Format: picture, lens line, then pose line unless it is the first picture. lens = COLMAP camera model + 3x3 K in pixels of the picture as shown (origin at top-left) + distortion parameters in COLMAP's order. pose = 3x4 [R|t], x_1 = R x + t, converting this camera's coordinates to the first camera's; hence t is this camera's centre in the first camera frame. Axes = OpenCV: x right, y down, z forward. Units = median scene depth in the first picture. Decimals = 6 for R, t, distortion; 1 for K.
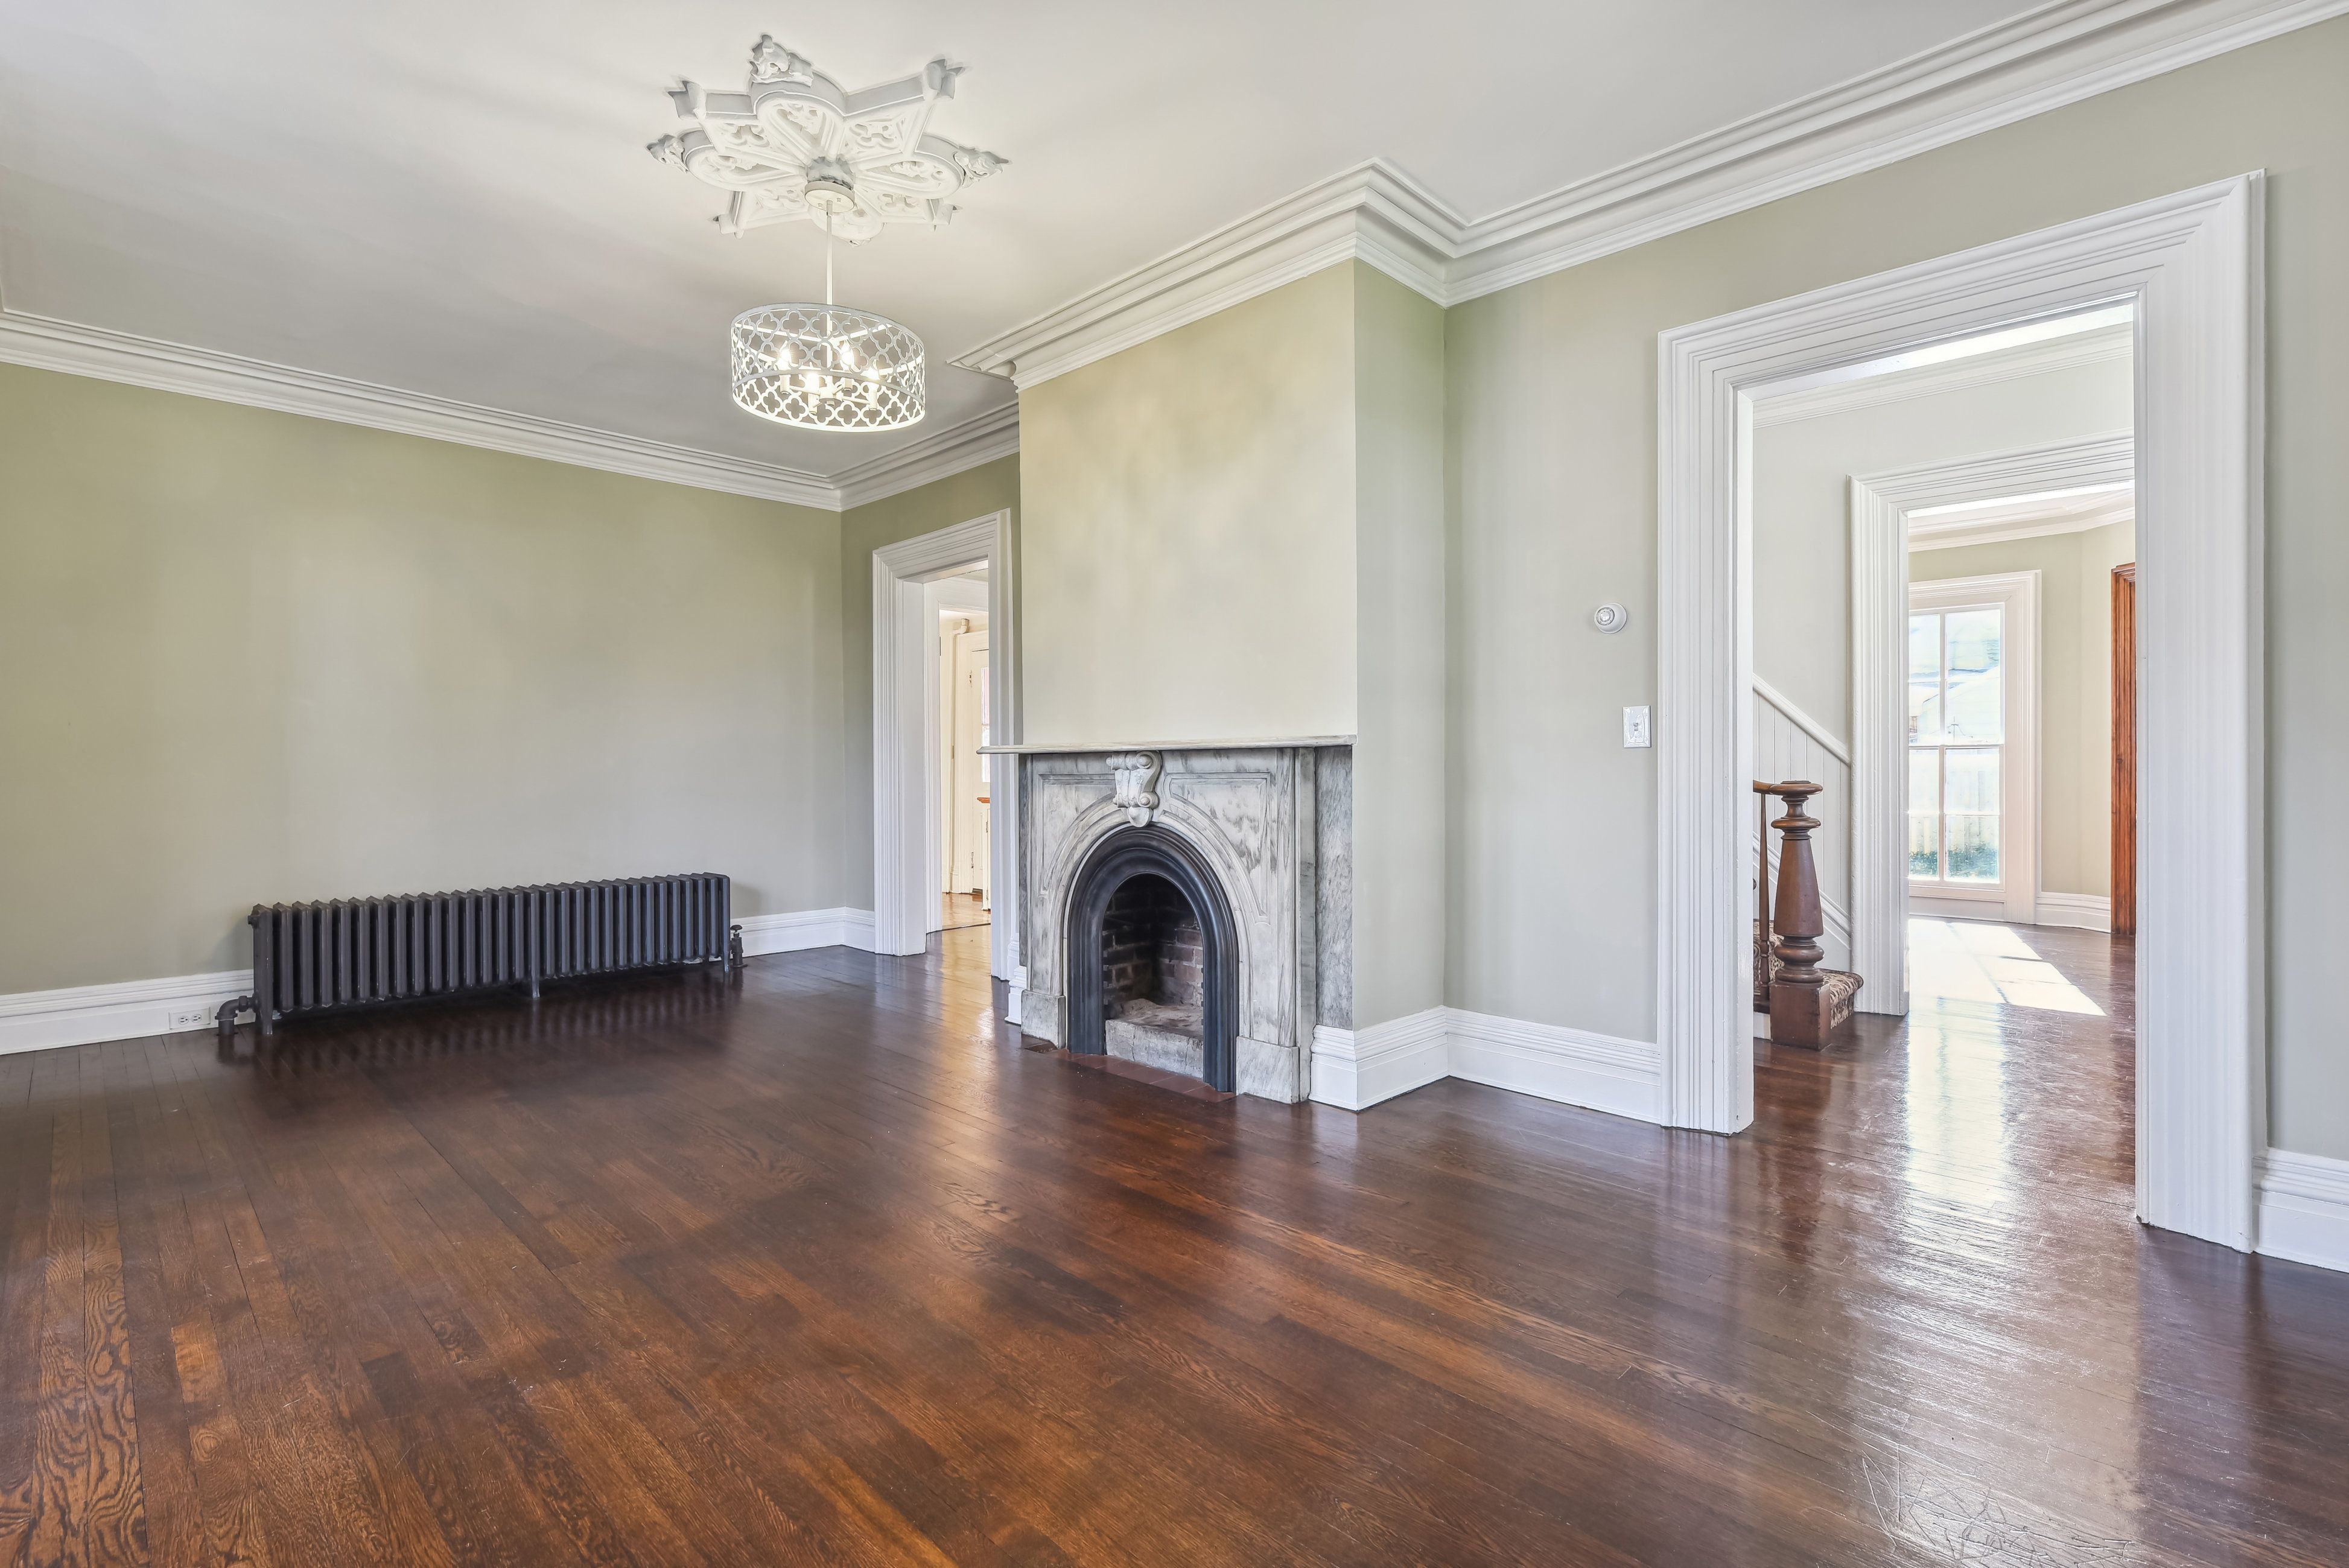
lens RADIAL K [[1042.9, 0, 1179.3], [0, 1042.9, 778.3], [0, 0, 1]] dist [-0.002692, -0.001381]
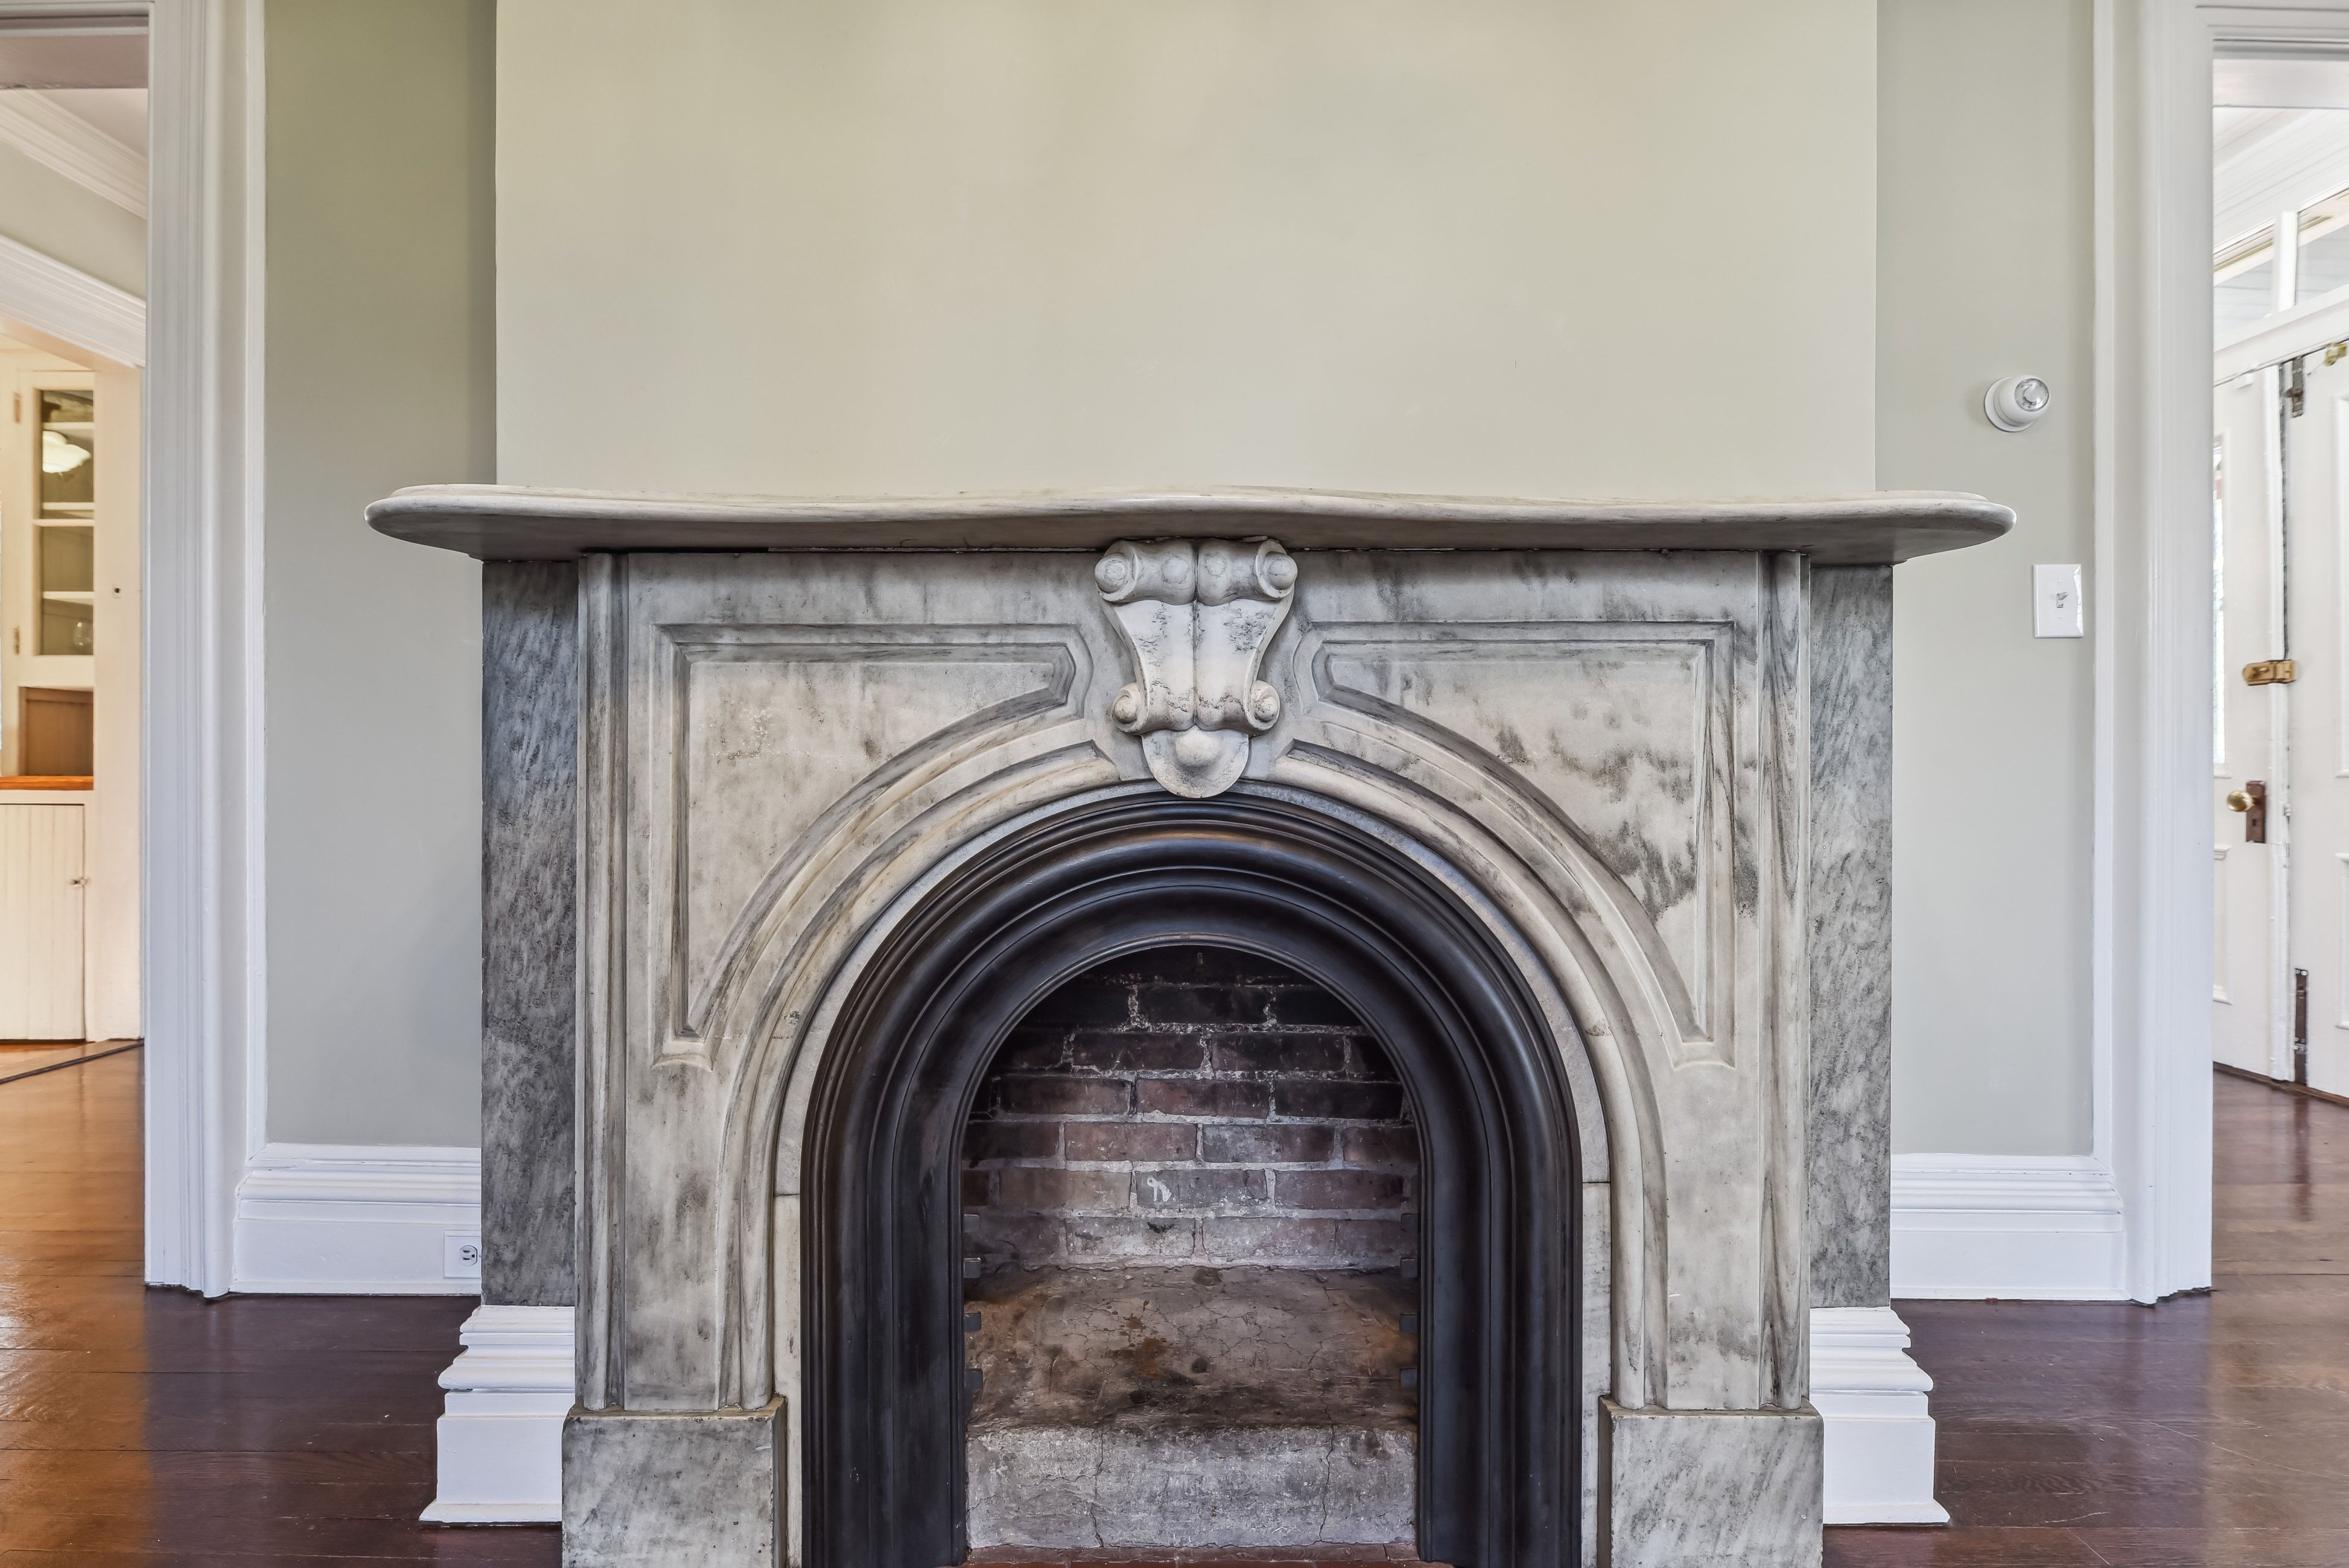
lens RADIAL K [[1042.9, 0, 1176.2], [0, 1042.9, 774.2], [0, 0, 1]] dist [-0.002692, -0.001381]
pose [[0.723327, 0.005384, 0.690485, -0.267023], [-0.002105, 0.999982, -0.005592, 0.043832], [-0.690503, 0.002592, 0.723325, 0.827456]]
